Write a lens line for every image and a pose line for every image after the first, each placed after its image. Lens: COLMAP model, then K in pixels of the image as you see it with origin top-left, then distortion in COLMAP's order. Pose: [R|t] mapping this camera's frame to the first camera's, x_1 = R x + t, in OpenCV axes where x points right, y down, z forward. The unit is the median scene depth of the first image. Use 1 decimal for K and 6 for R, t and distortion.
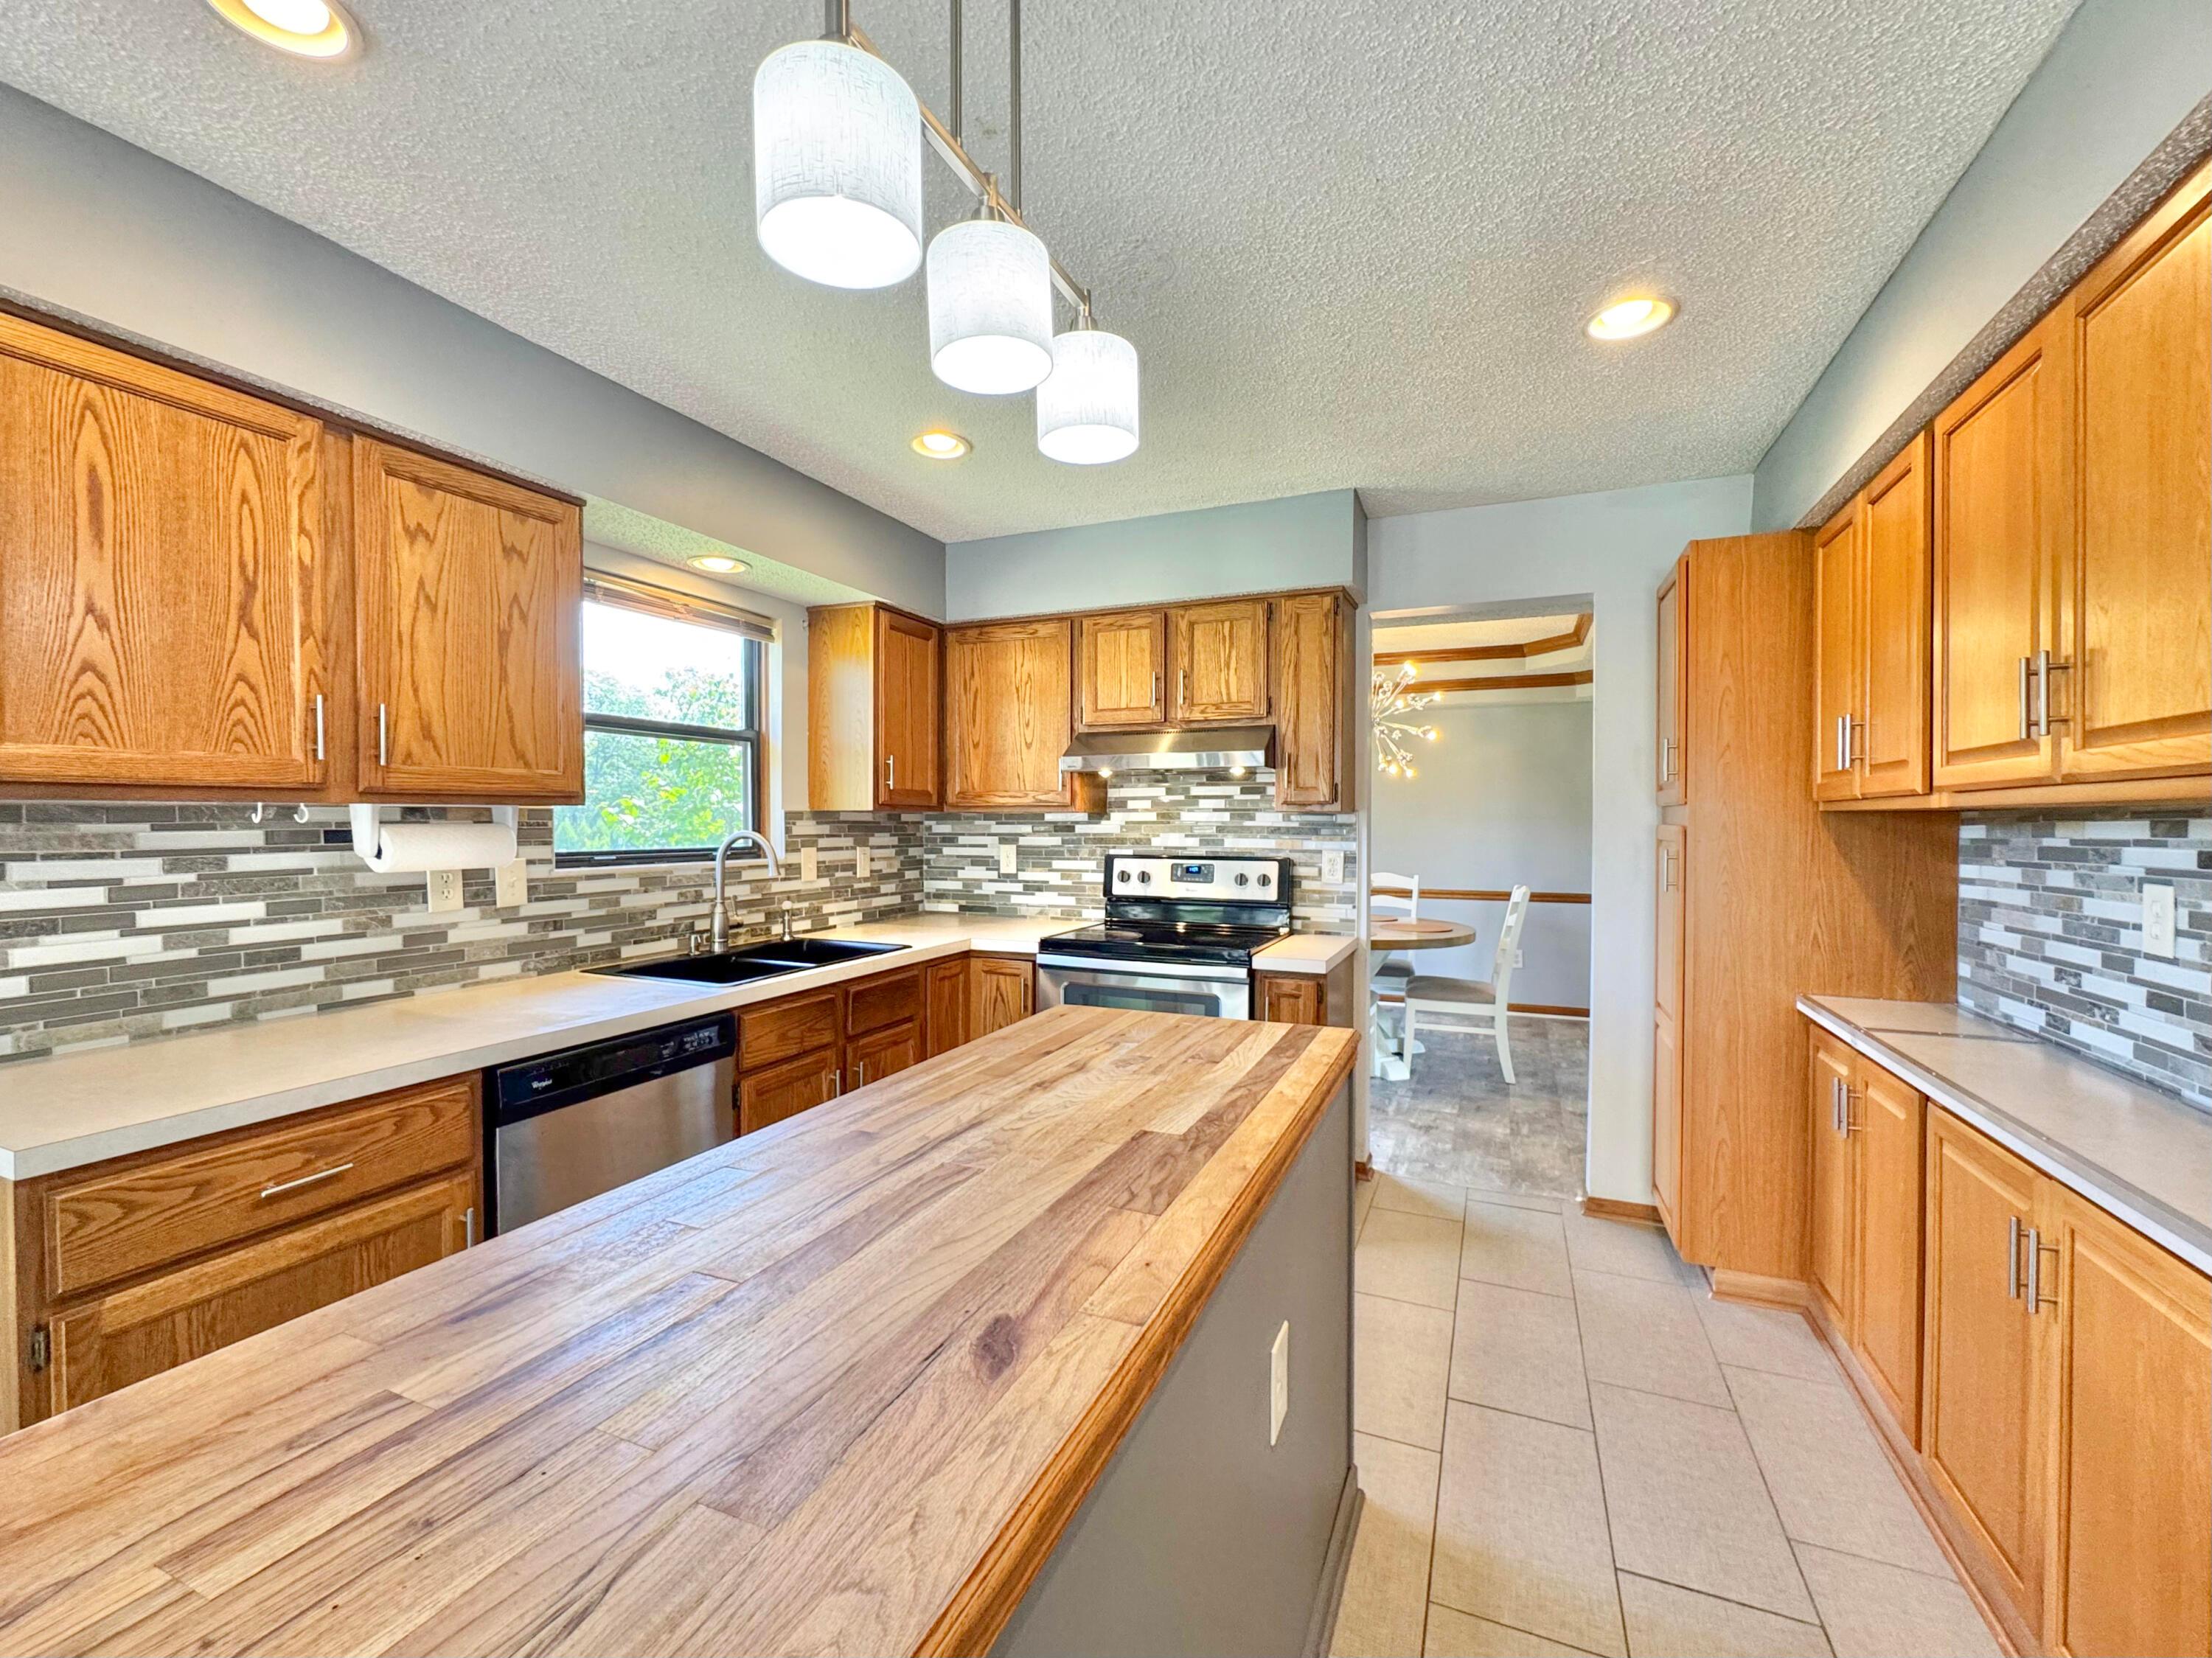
lens RADIAL K [[909.4, 0, 1106.9], [0, 909.4, 829.8], [0, 0, 1]] dist [-0.000051, -0.001068]
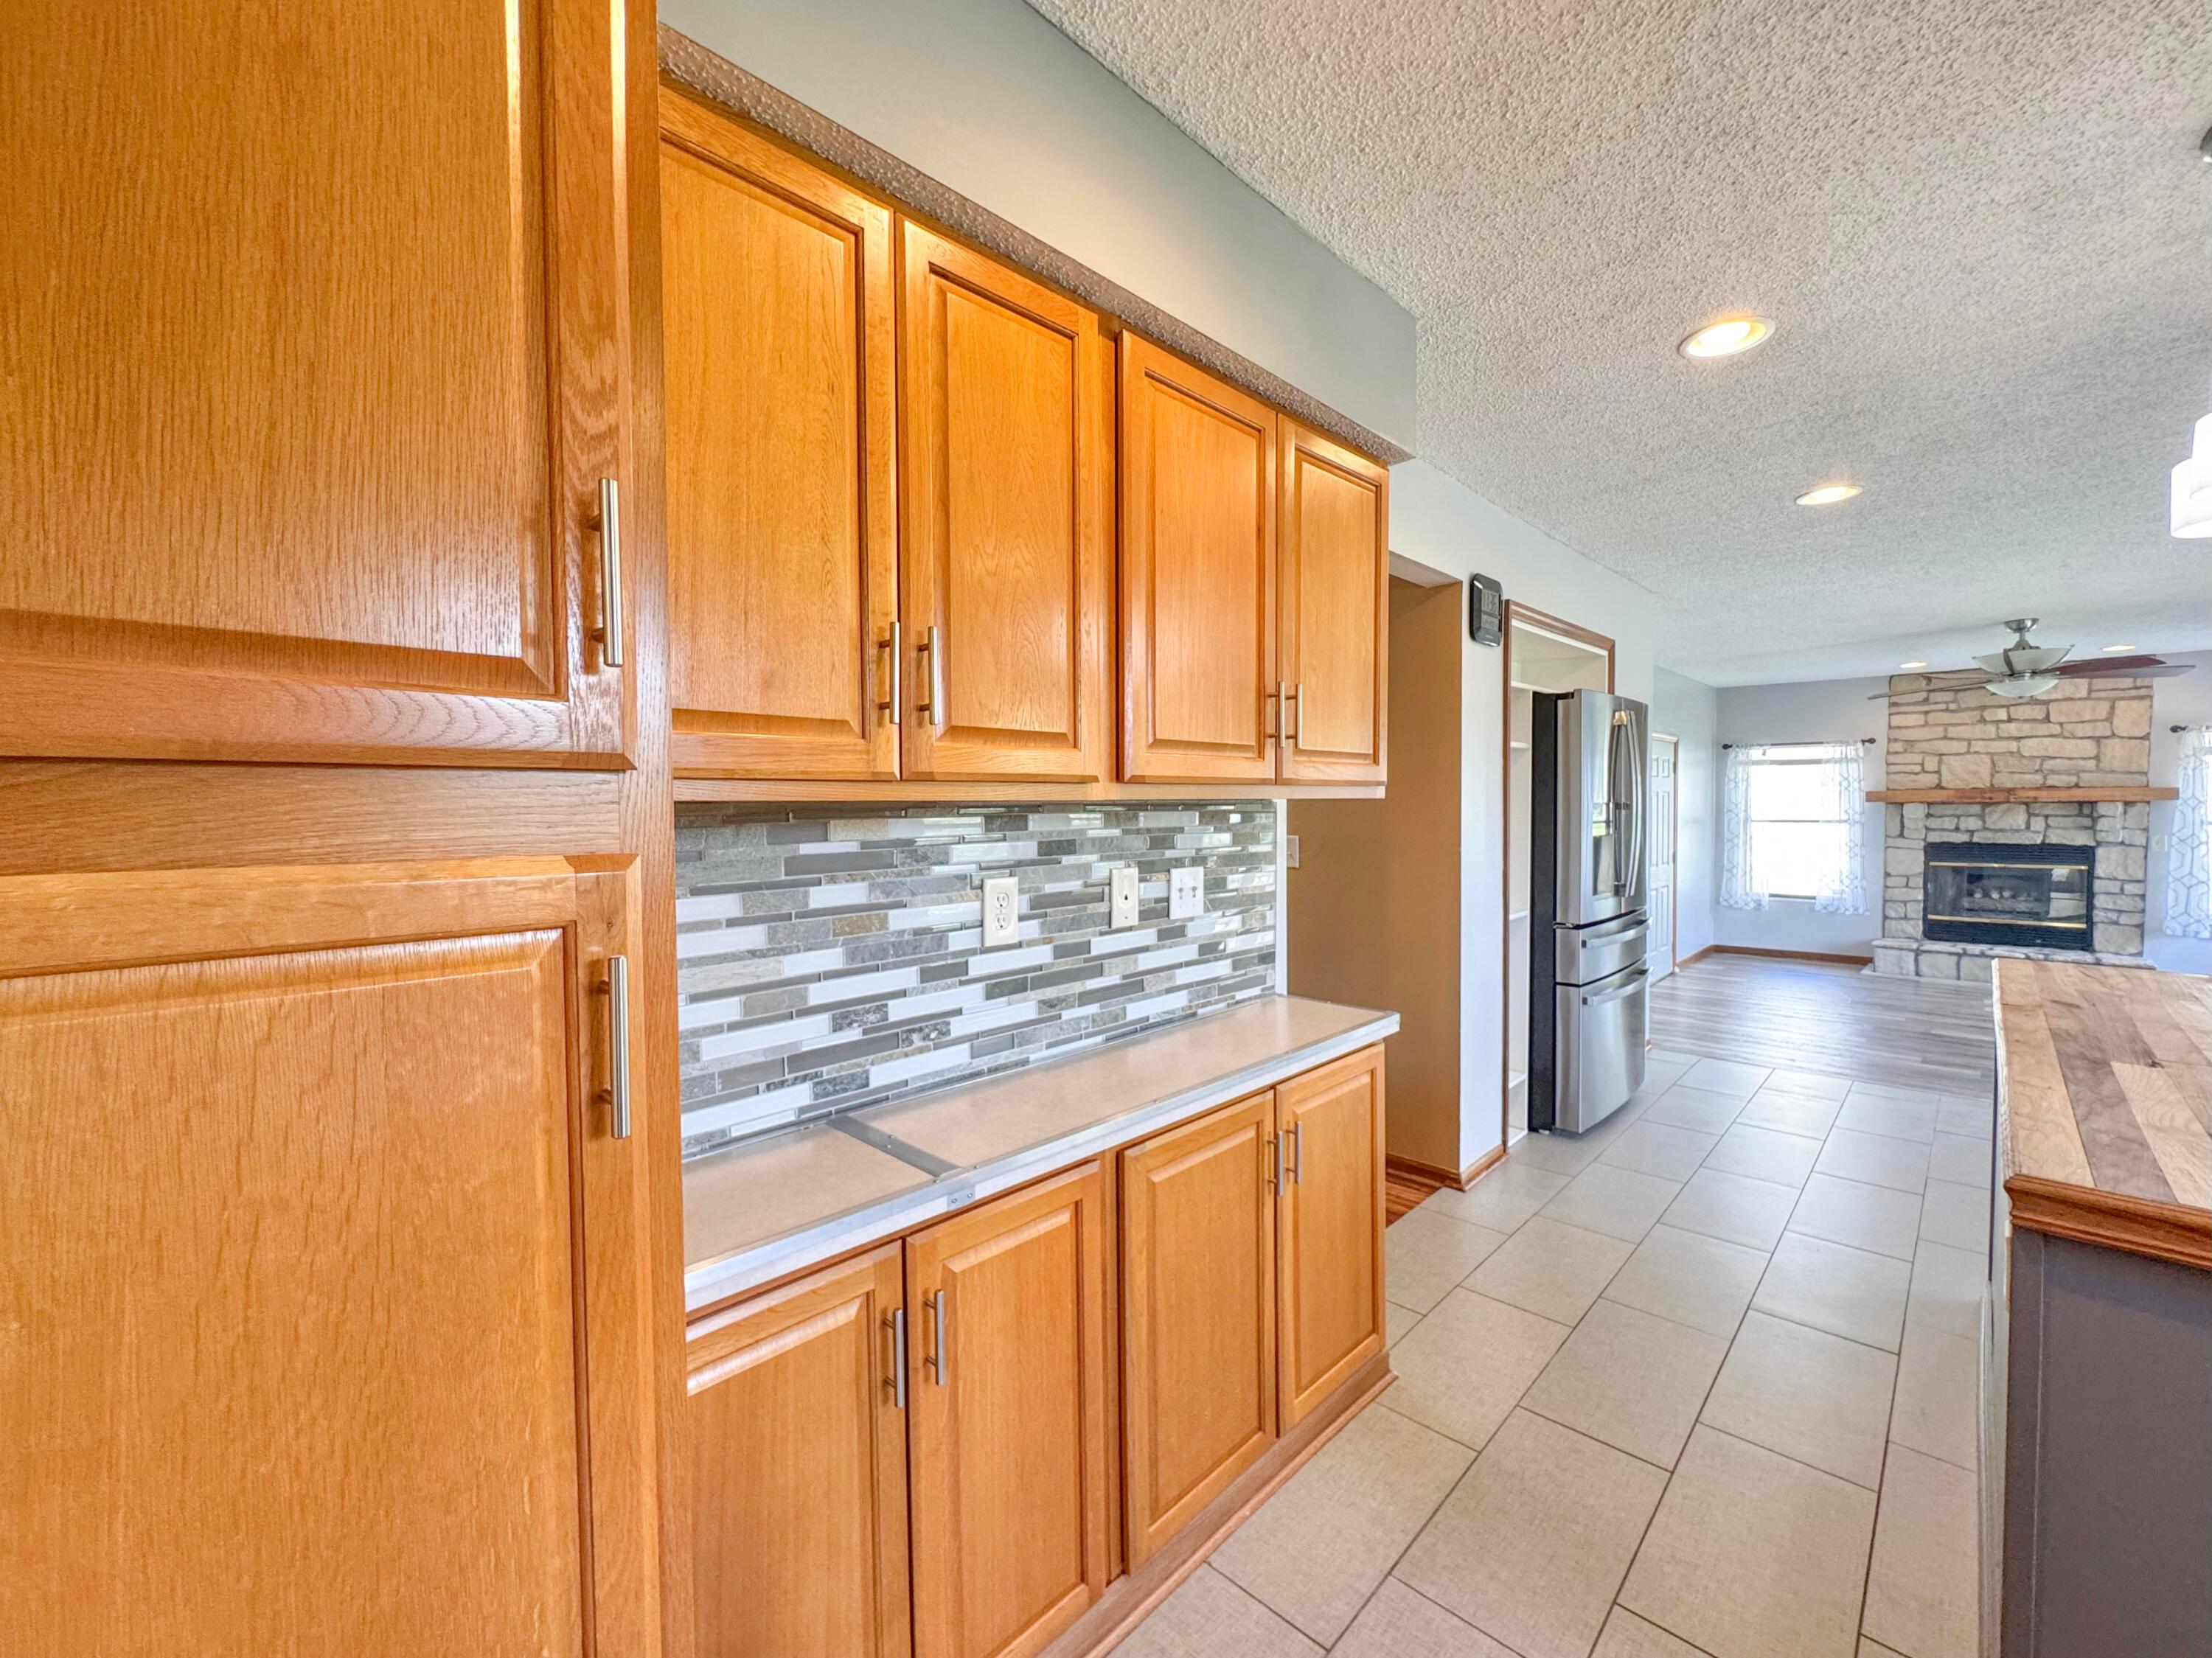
lens RADIAL K [[909.4, 0, 1107.0], [0, 909.4, 823.3], [0, 0, 1]] dist [-0.000051, -0.001068]
pose [[-0.933521, -0.016458, 0.358146, 0.604885], [-0.001246, 0.999089, 0.042662, -0.040778], [-0.358522, 0.039379, -0.932691, 1.721056]]
